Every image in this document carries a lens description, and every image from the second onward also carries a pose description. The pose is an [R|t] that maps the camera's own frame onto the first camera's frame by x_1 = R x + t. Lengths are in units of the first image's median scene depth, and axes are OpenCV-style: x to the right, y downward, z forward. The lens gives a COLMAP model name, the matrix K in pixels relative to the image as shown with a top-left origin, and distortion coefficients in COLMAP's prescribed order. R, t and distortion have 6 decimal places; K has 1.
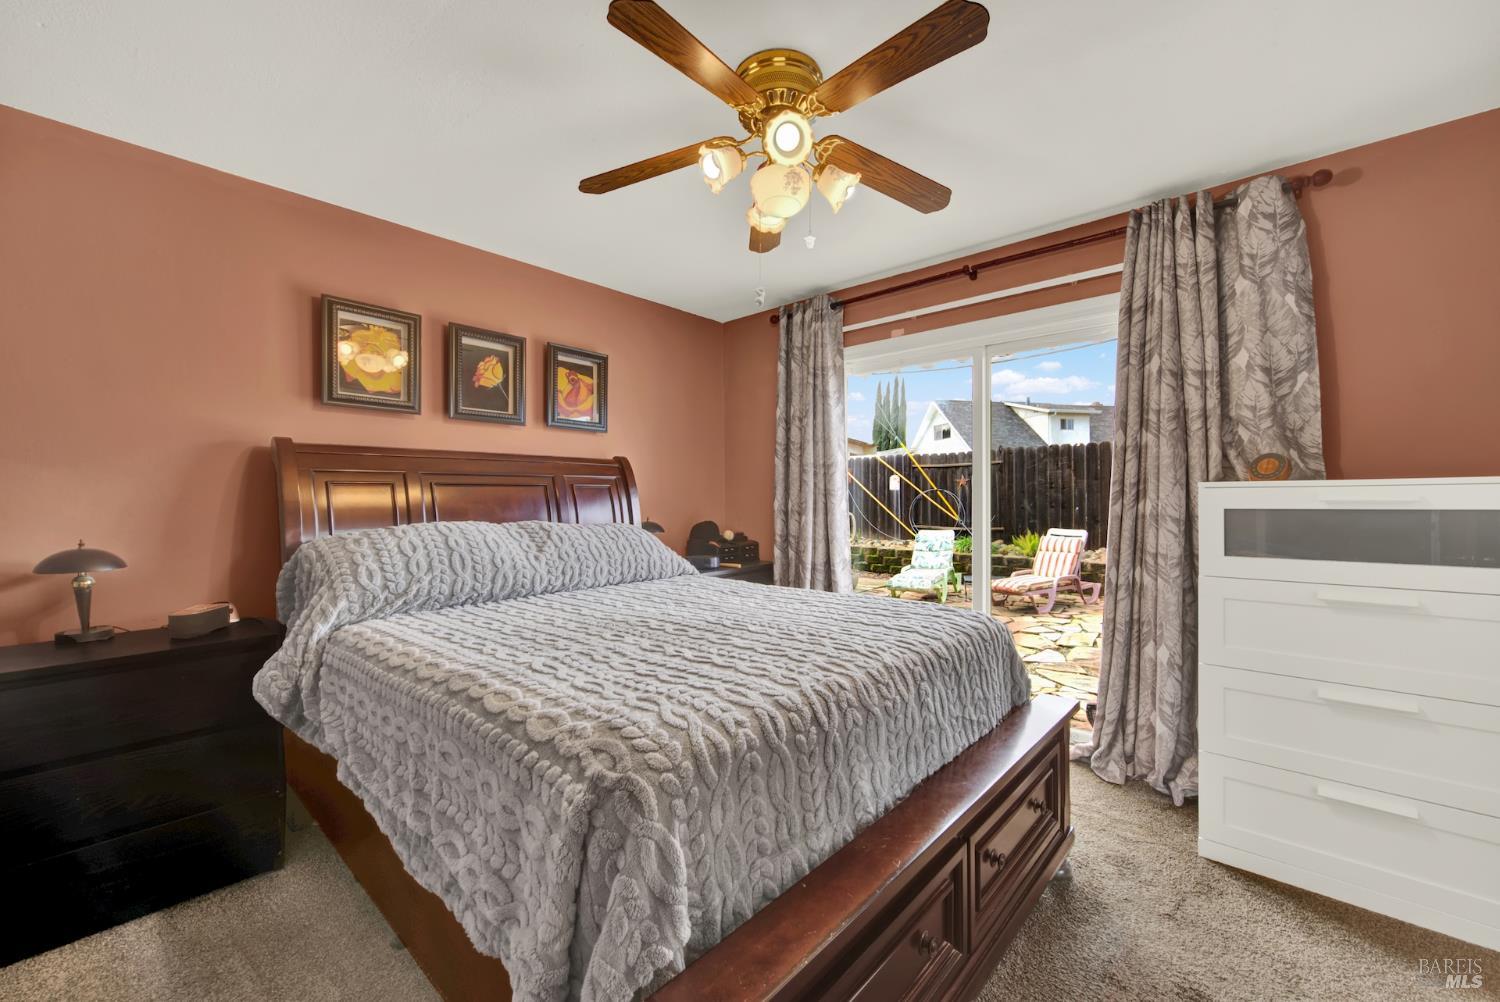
lens RADIAL K [[595.7, 0, 767.1], [0, 595.7, 495.1], [0, 0, 1]] dist [-0.000304, -0.000105]
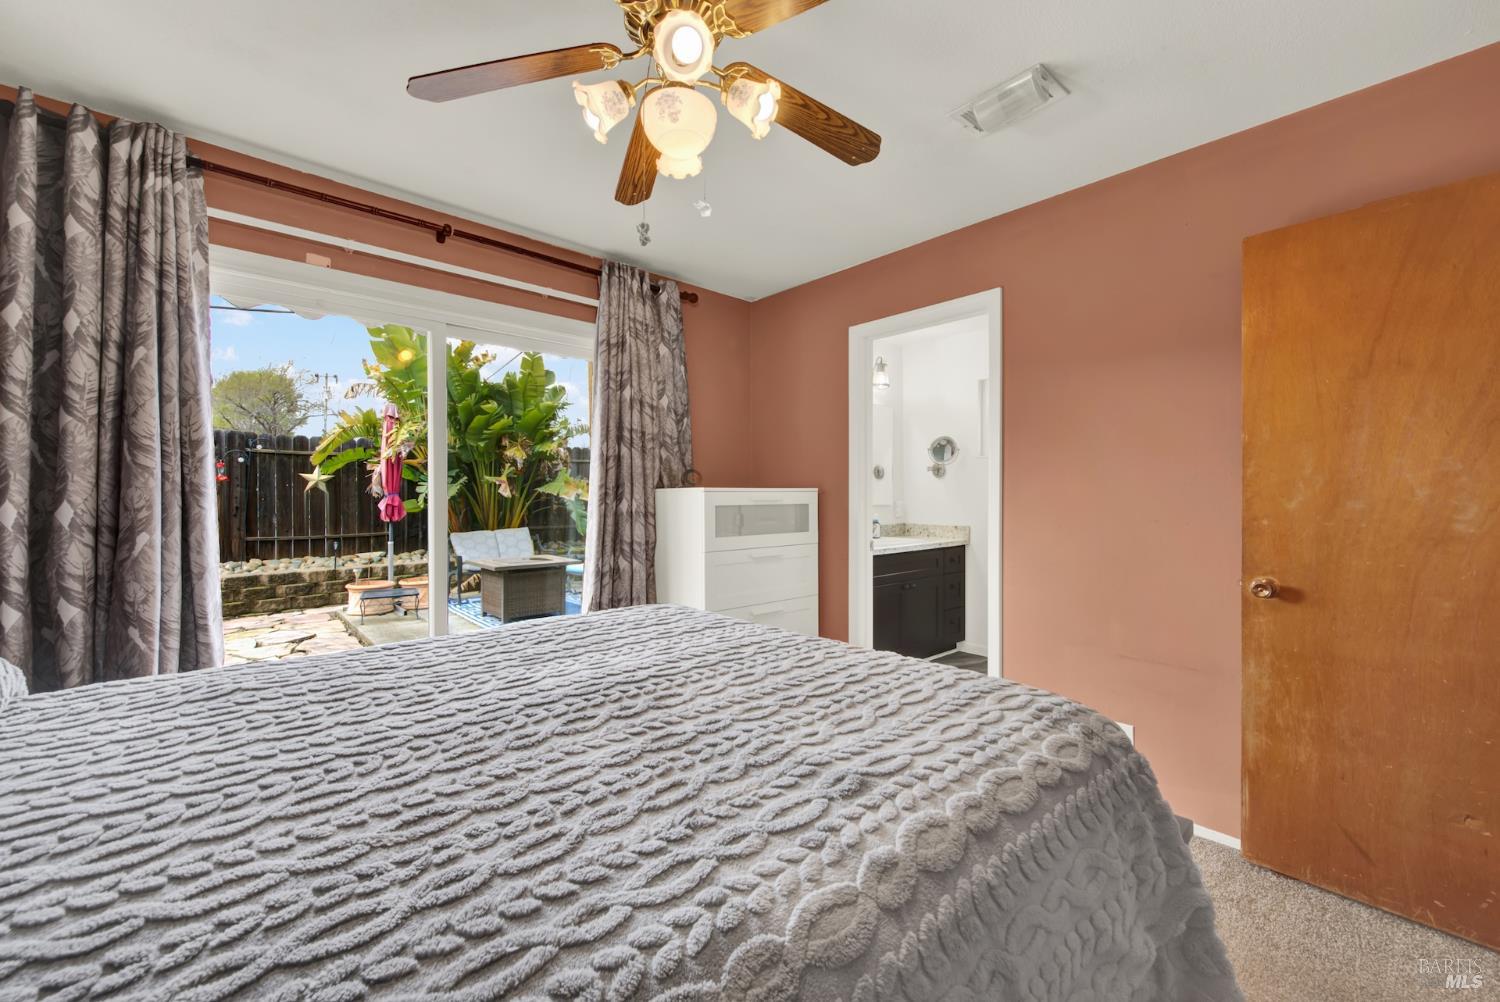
lens RADIAL K [[605.2, 0, 757.2], [0, 605.2, 497.3], [0, 0, 1]] dist [0.000845, -0.000387]
pose [[0.111203, -0.000825, 0.993797, -0.443459], [-0.005536, 0.999984, 0.001450, -0.000978], [-0.993782, -0.005663, 0.111196, 0.433789]]
